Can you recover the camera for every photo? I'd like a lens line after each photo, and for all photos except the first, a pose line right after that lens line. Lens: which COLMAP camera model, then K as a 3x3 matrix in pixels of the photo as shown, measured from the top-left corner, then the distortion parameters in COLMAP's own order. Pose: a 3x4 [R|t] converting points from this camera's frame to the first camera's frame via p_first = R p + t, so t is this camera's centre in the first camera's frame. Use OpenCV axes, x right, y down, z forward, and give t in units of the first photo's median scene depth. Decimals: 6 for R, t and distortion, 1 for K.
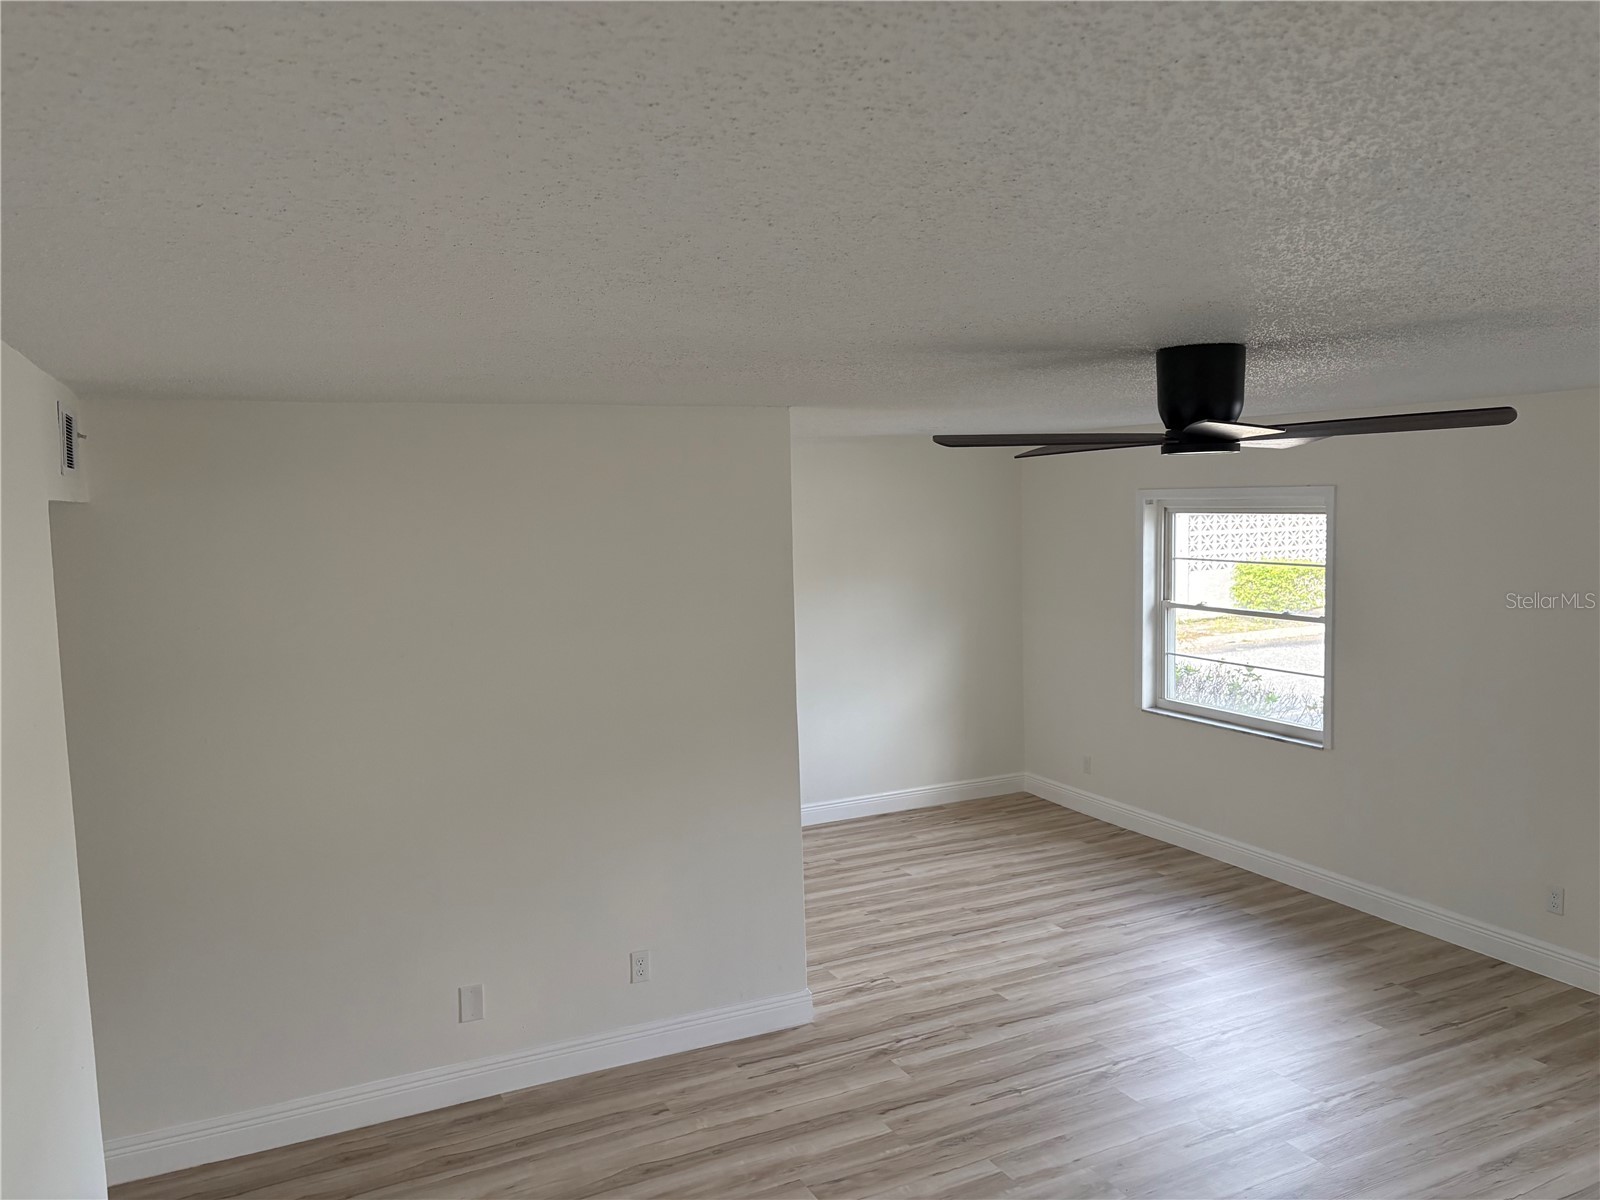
lens RADIAL K [[1214.9, 0, 809.2], [0, 1214.9, 590.5], [0, 0, 1]] dist [0.050241, -0.005846]
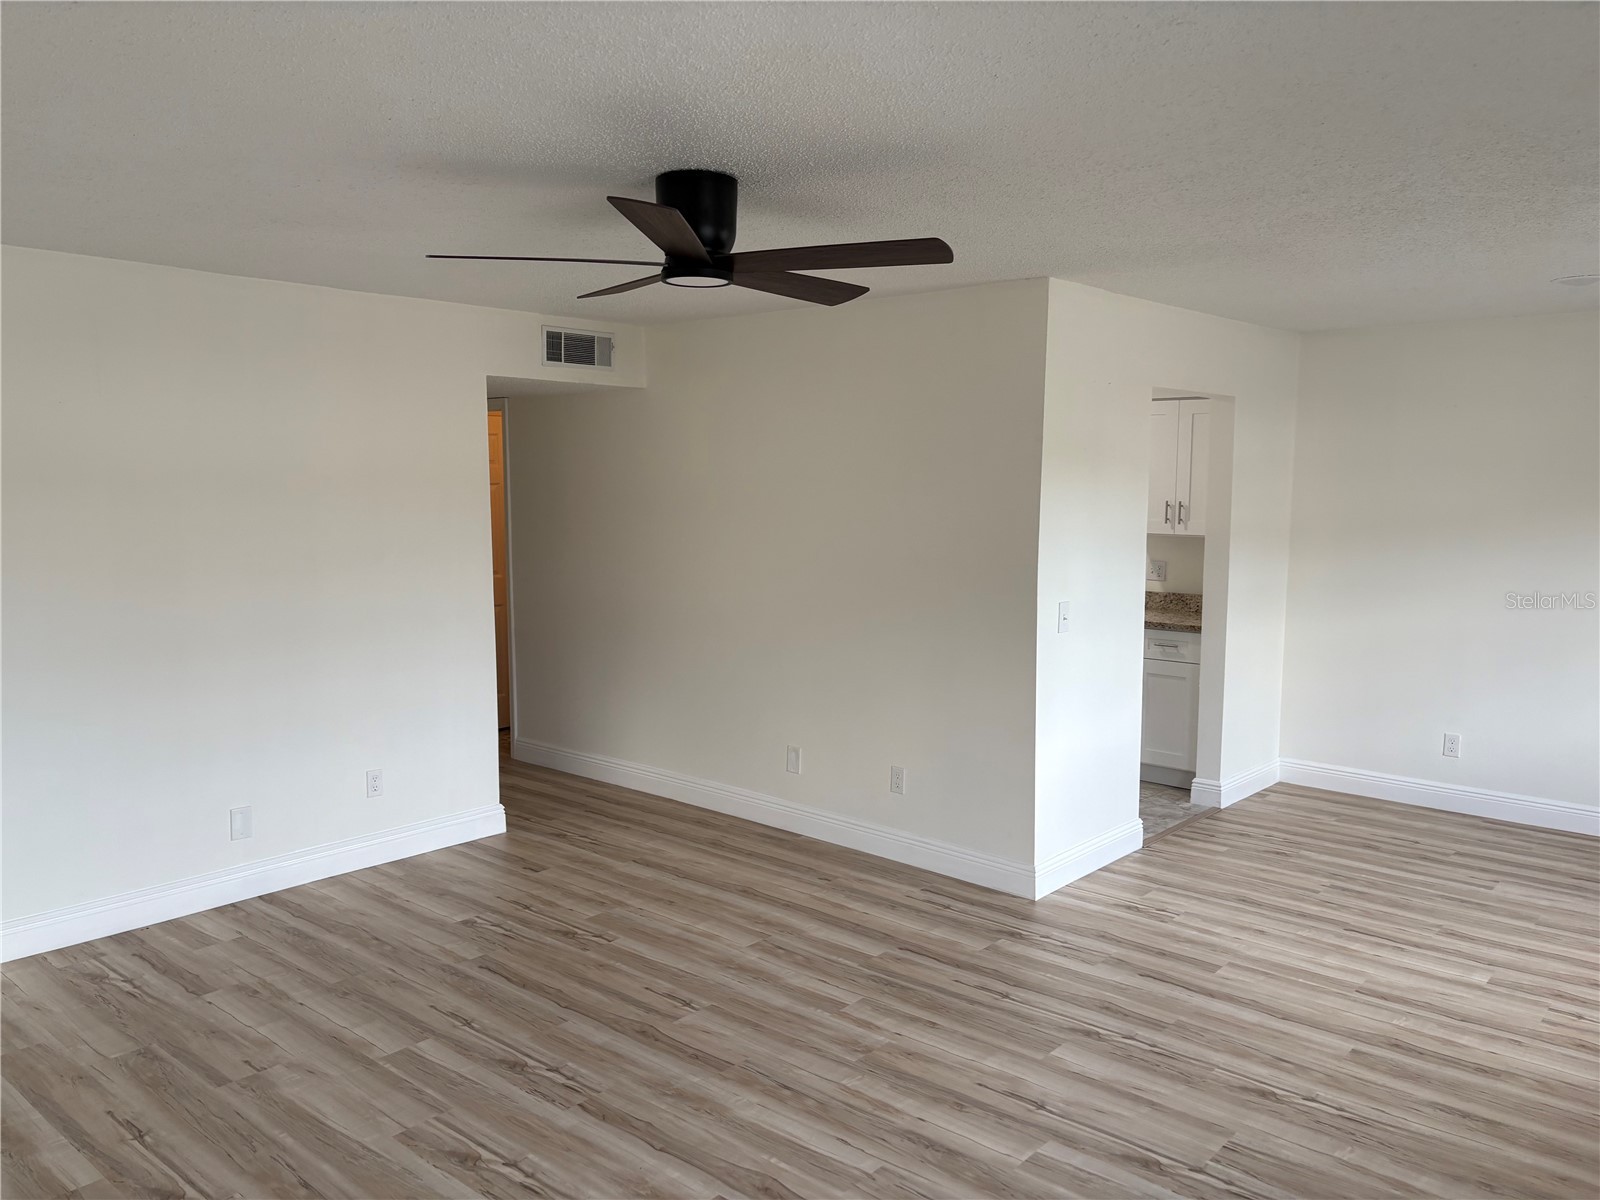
lens RADIAL K [[1214.9, 0, 807.7], [0, 1214.9, 604.1], [0, 0, 1]] dist [0.050241, -0.005846]
pose [[0.378595, 0.117853, -0.918028, 0.745635], [-0.092538, 0.991710, 0.089149, 0.044733], [0.920925, 0.051201, 0.386363, 0.412636]]
